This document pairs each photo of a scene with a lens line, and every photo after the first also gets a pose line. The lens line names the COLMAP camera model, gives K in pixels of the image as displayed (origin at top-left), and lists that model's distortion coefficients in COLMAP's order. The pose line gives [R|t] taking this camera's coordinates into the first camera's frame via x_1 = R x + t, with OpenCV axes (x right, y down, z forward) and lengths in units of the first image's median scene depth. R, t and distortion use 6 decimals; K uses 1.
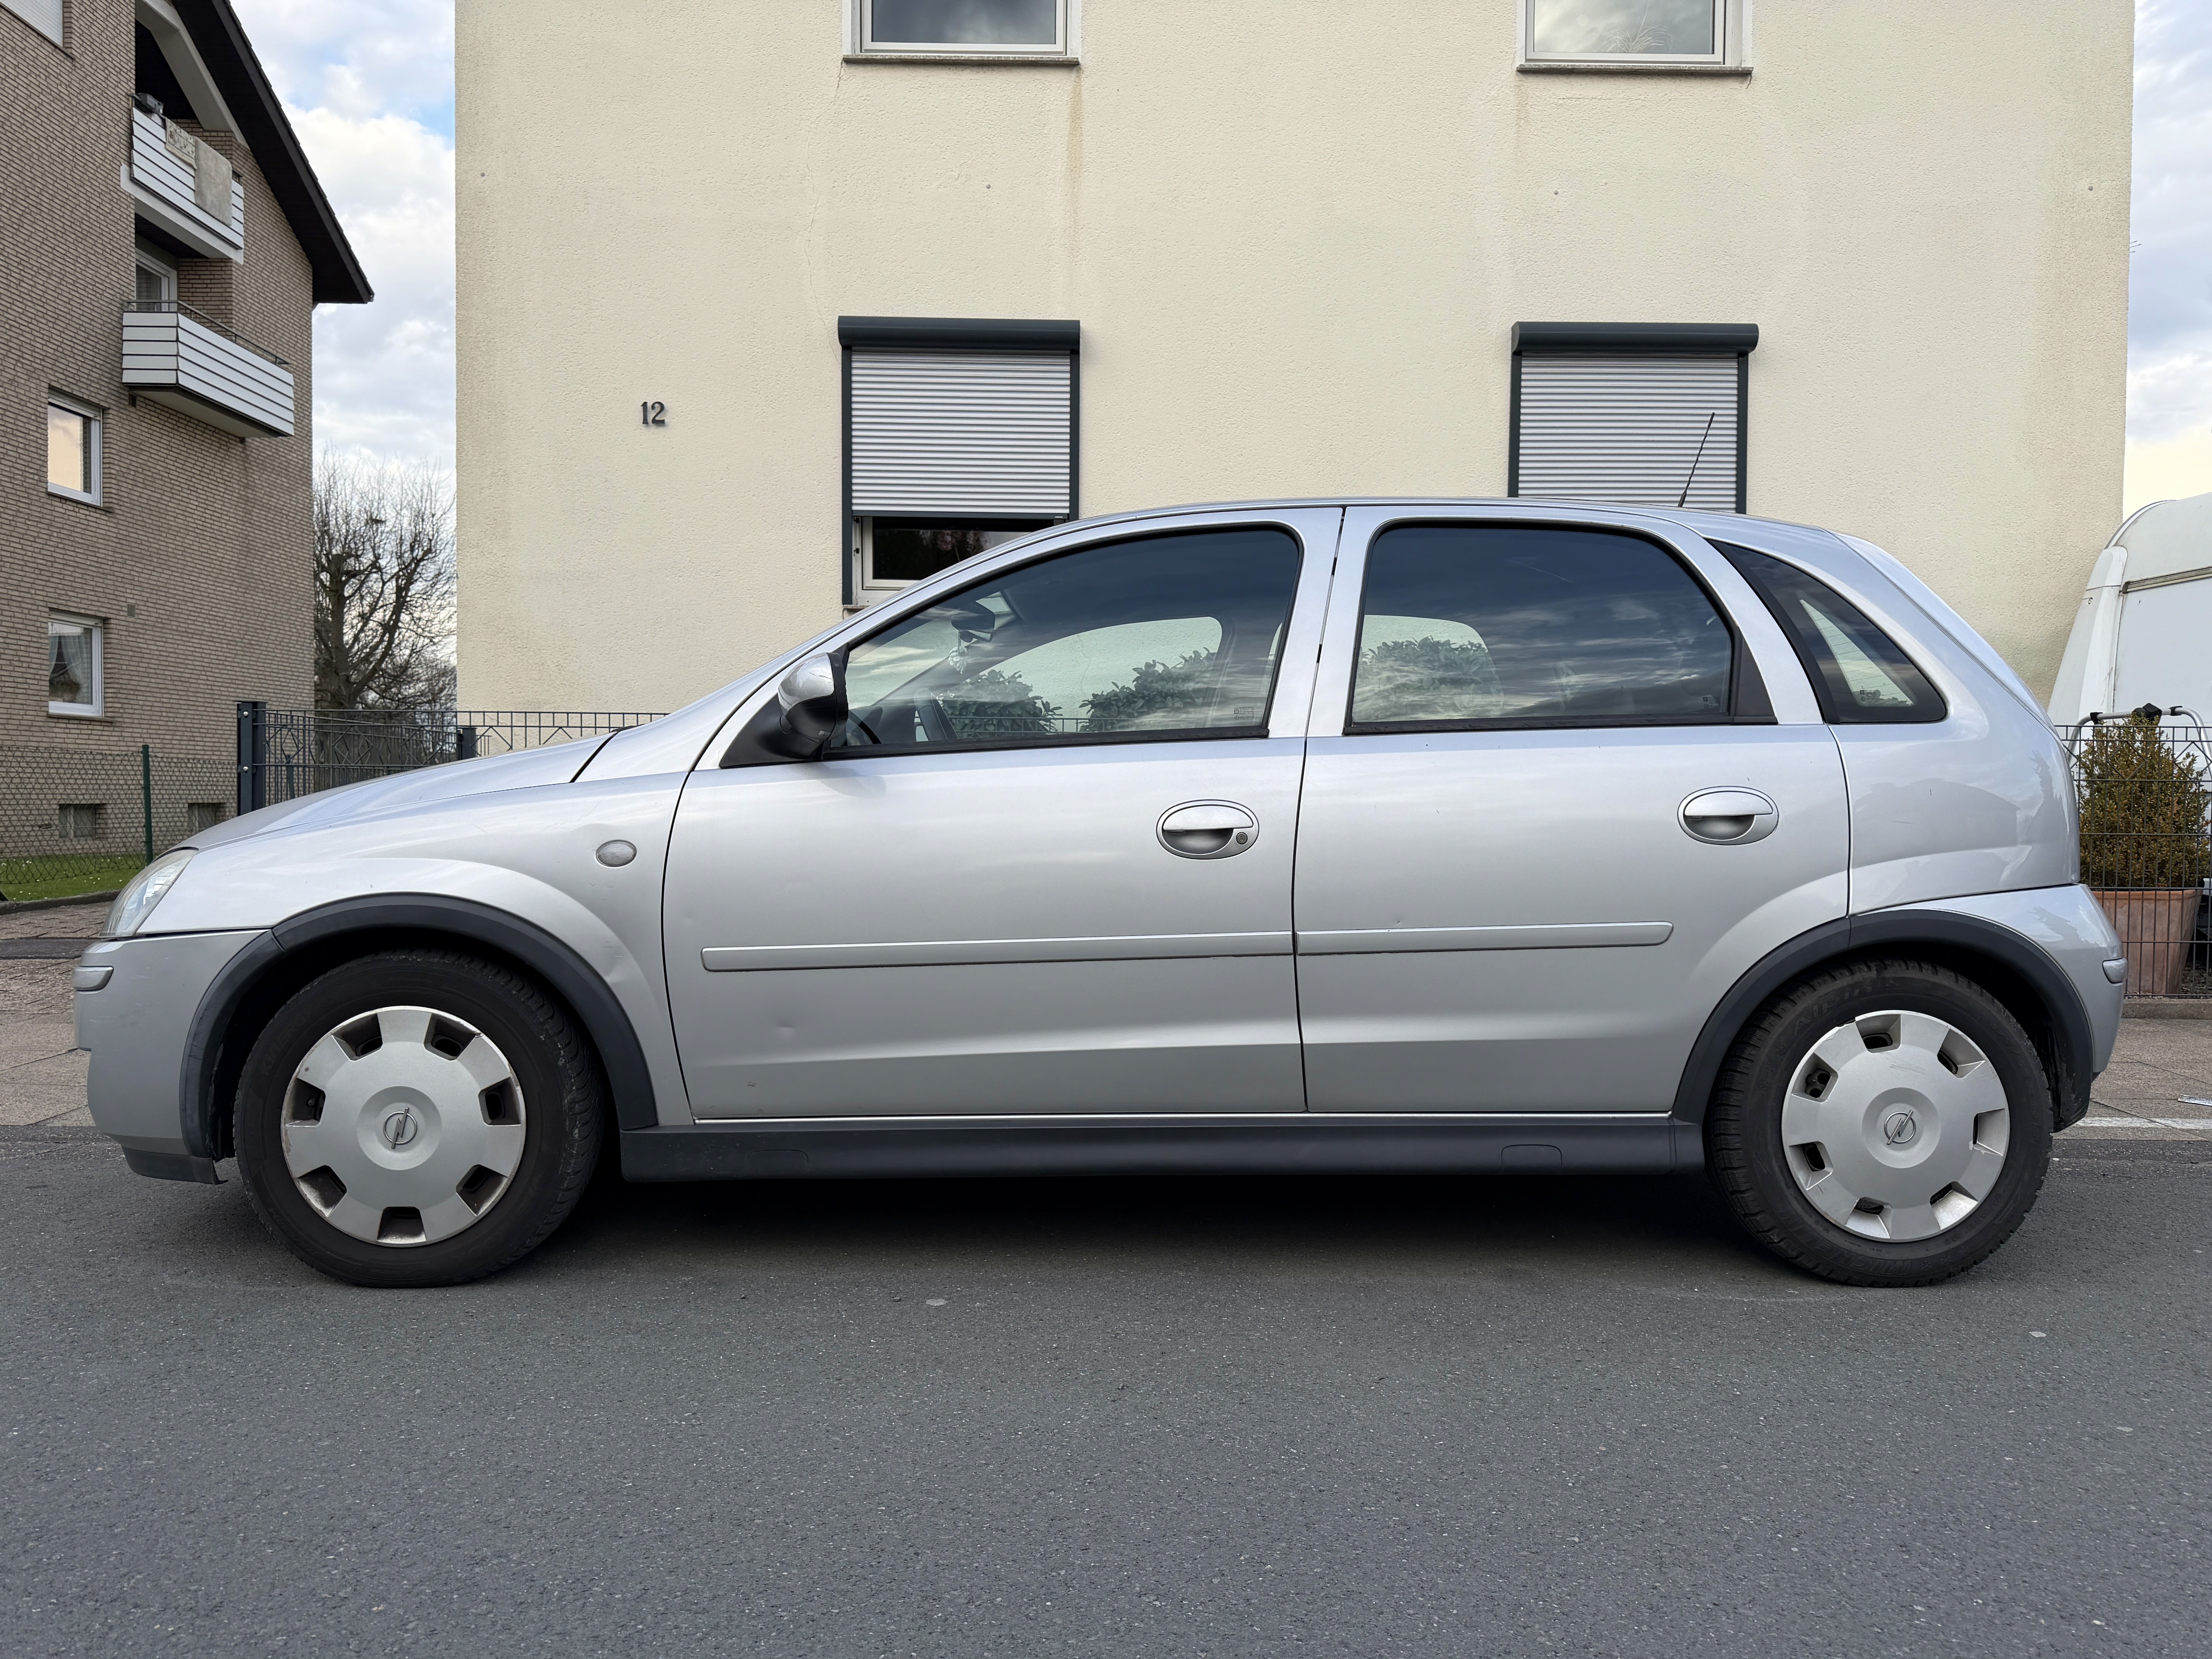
lens RADIAL K [[1534.7, 0, 1115.5], [0, 1534.7, 818.4], [0, 0, 1]] dist [0.093895, -0.155184]
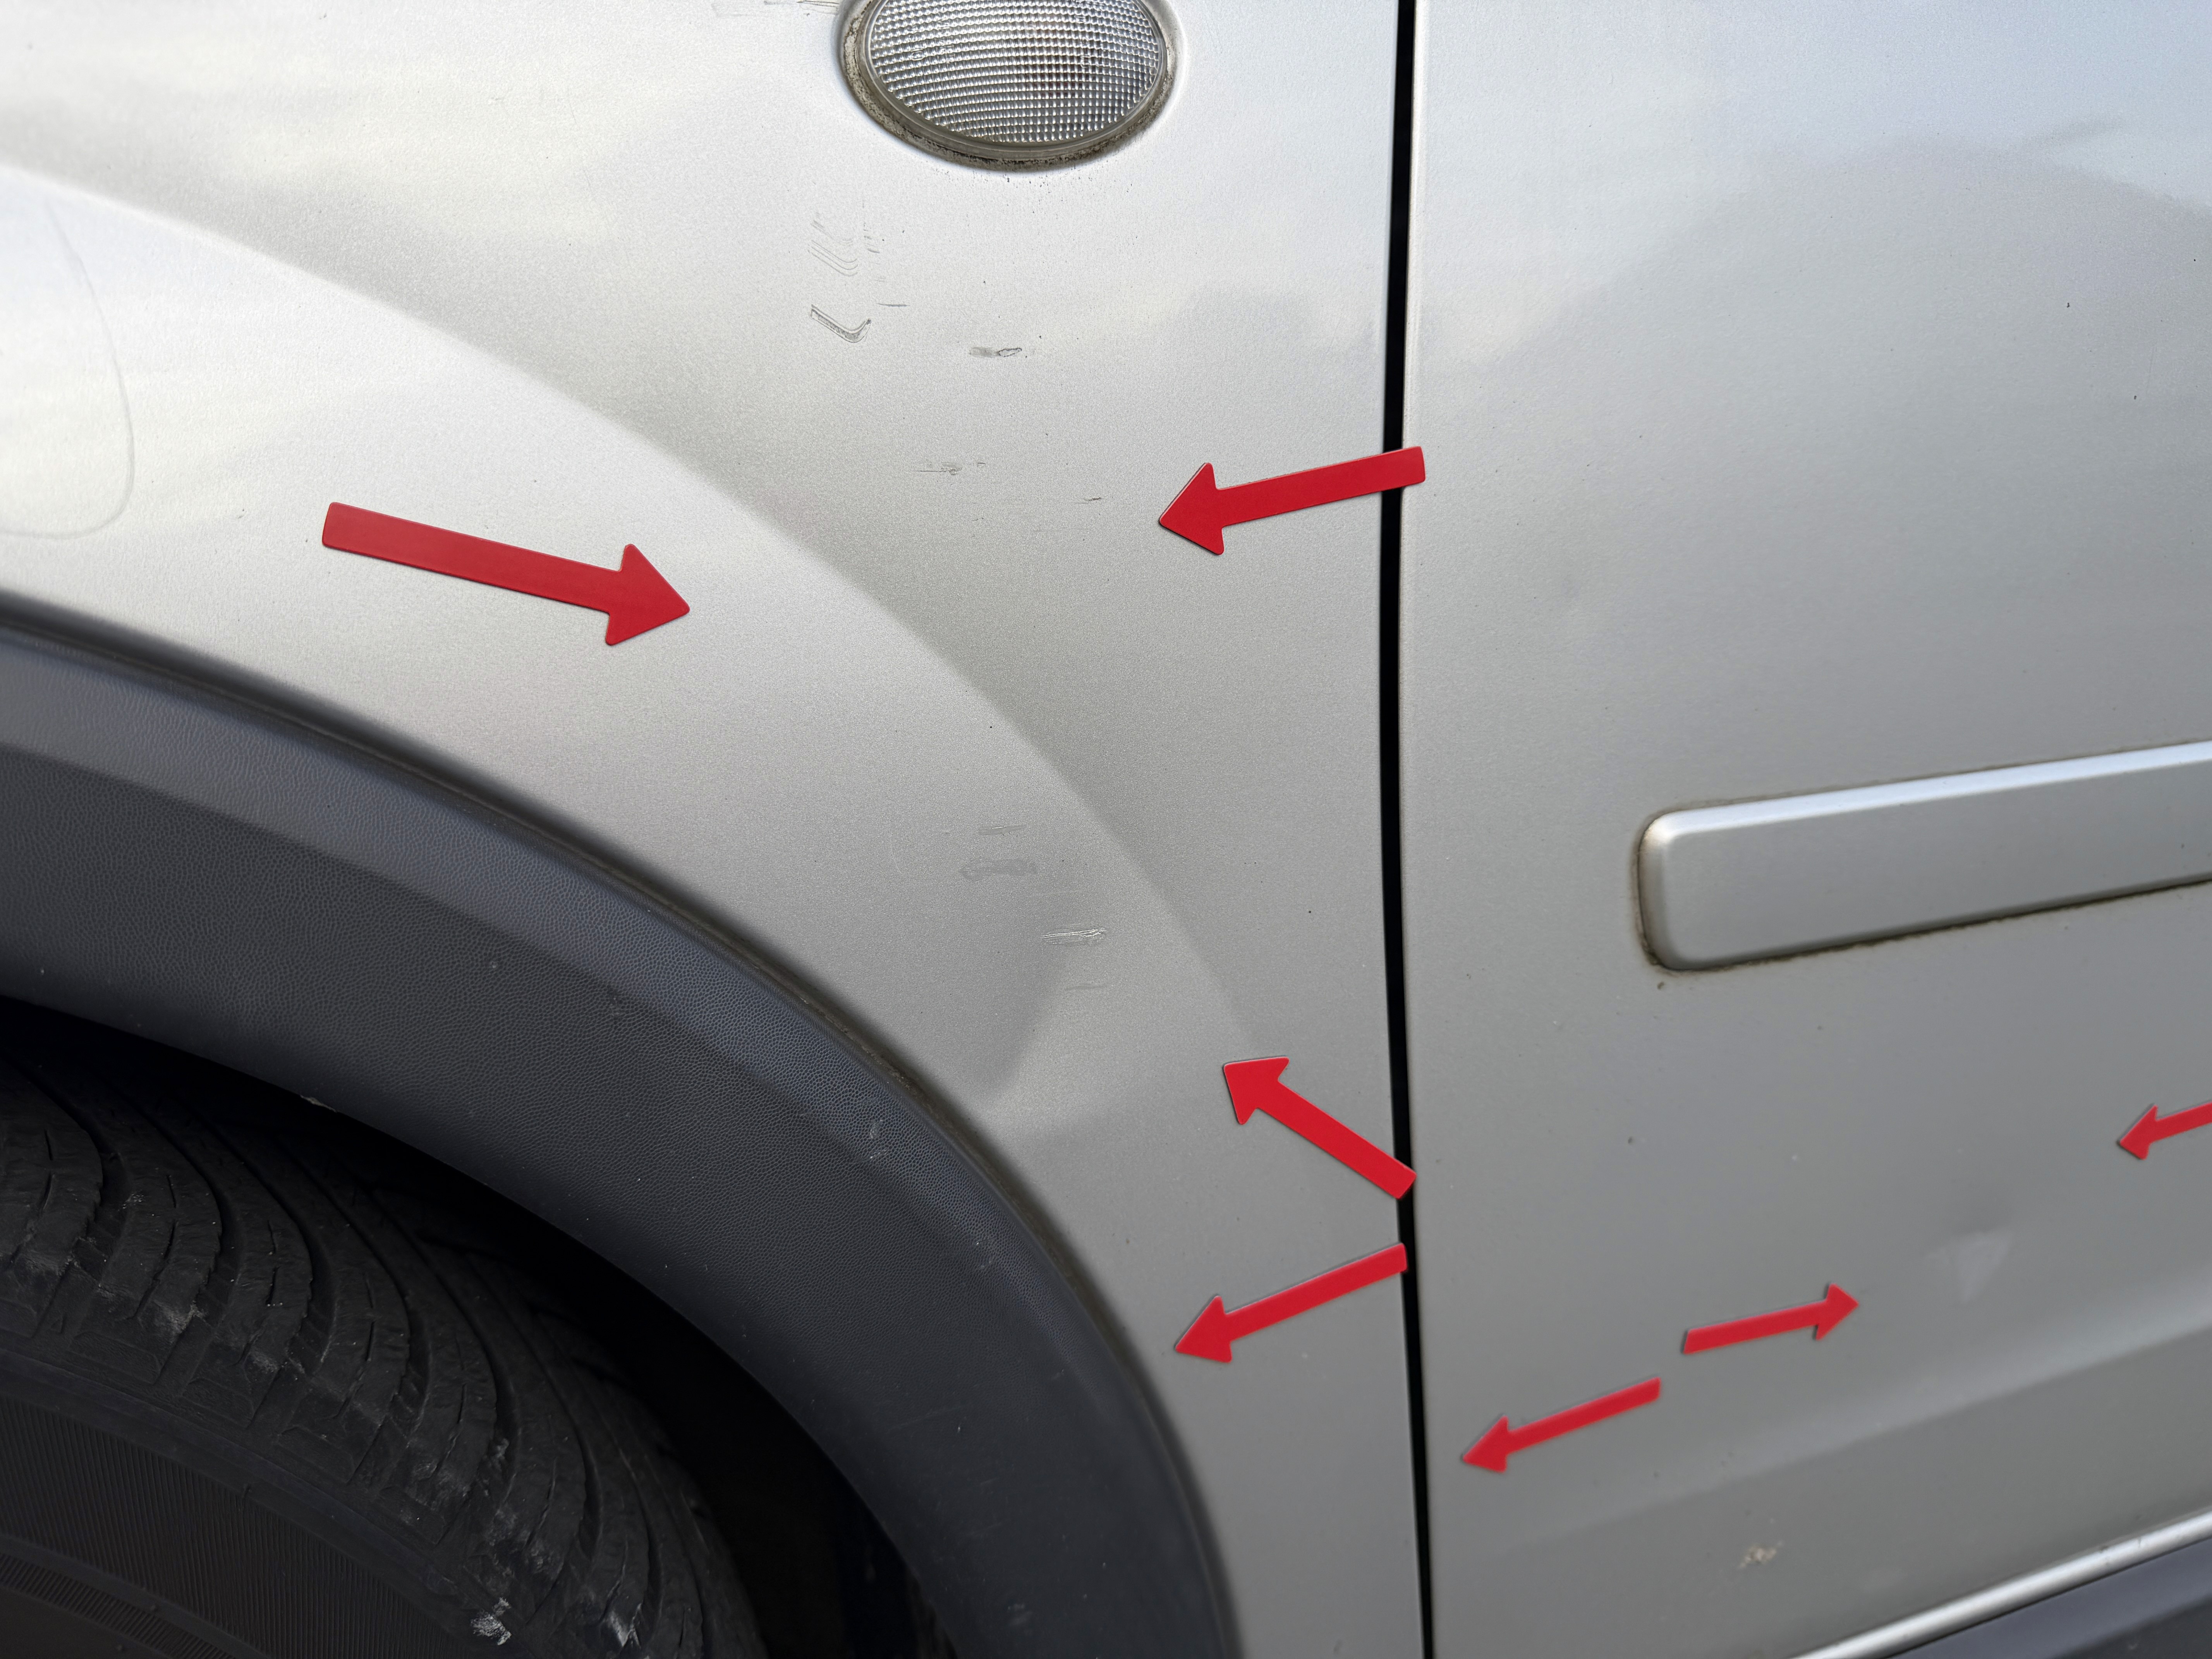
lens RADIAL K [[1534.7, 0, 1115.5], [0, 1534.7, 818.4], [0, 0, 1]] dist [0.093895, -0.155184]
pose [[0.955609, -0.081634, 0.283103, -0.340571], [0.023934, 0.979183, 0.201562, 0.052889], [-0.293664, -0.185838, 0.937670, 0.853235]]
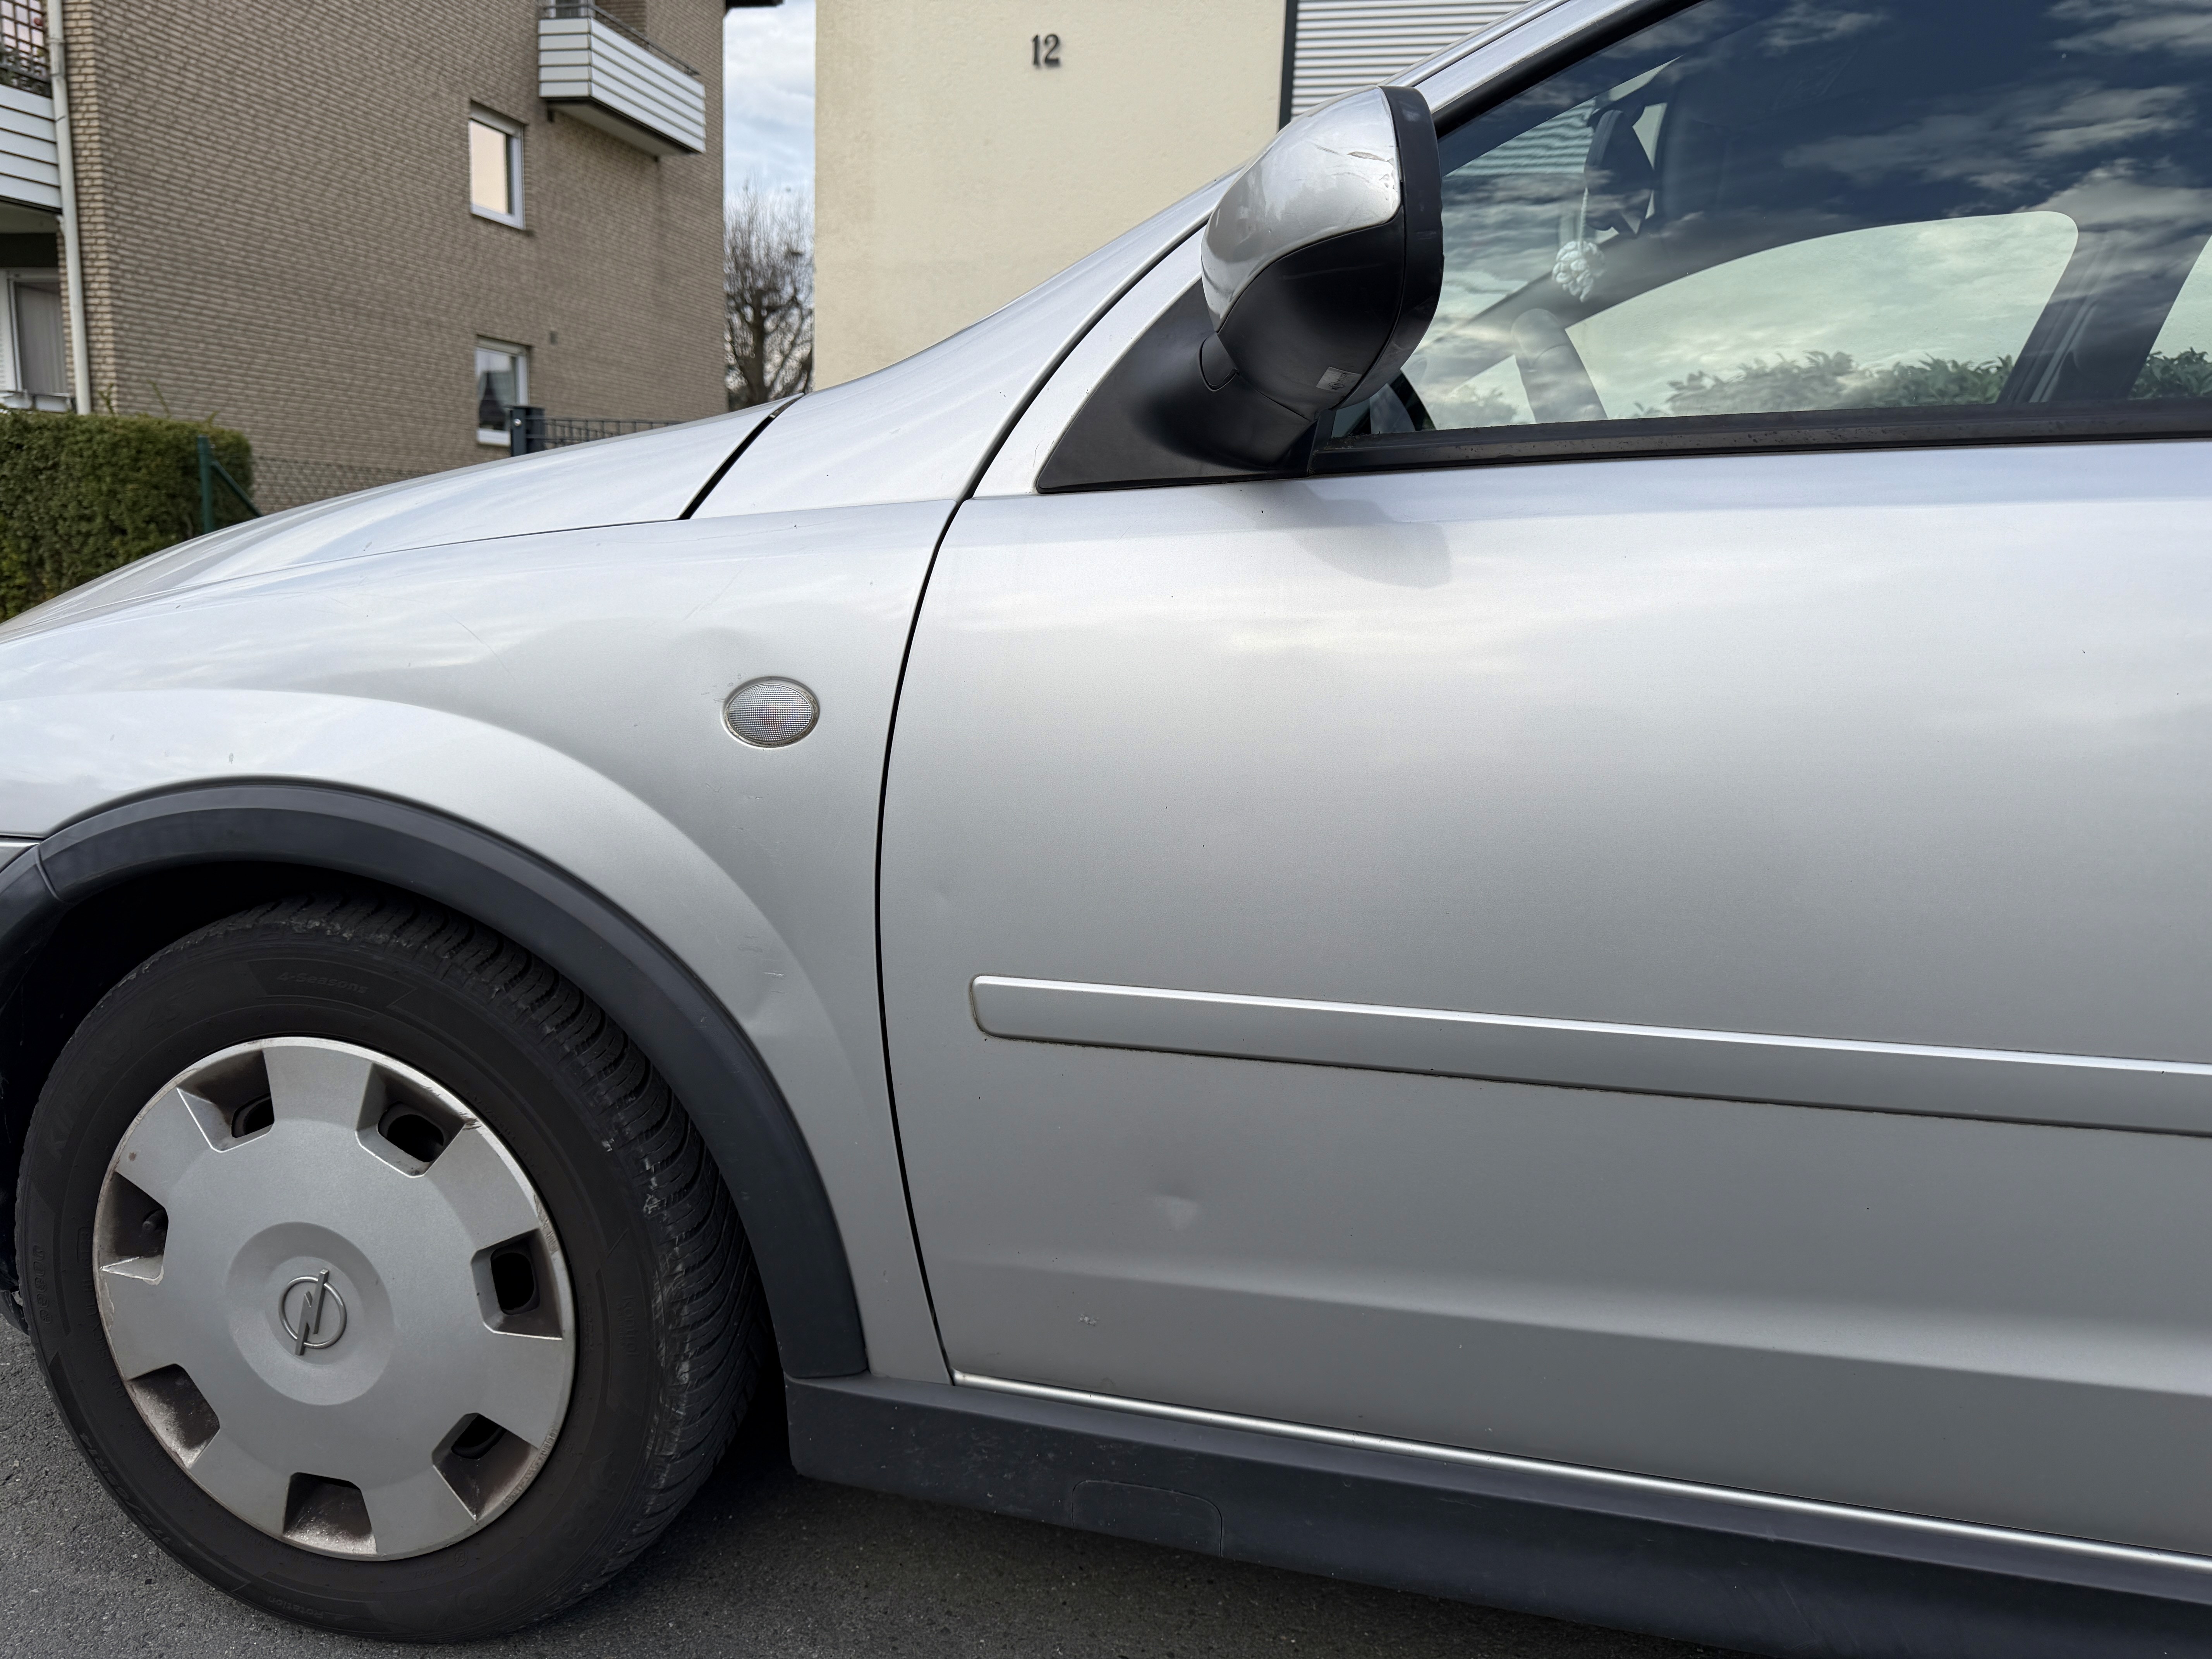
lens RADIAL K [[1576.5, 0, 1109.1], [0, 1576.5, 807.6], [0, 0, 1]] dist [0.001126, -0.003114]
pose [[0.966529, 0.074633, -0.245462, -0.139692], [-0.038130, 0.987915, 0.150236, -0.015020], [0.253708, -0.135848, 0.957694, 0.623652]]
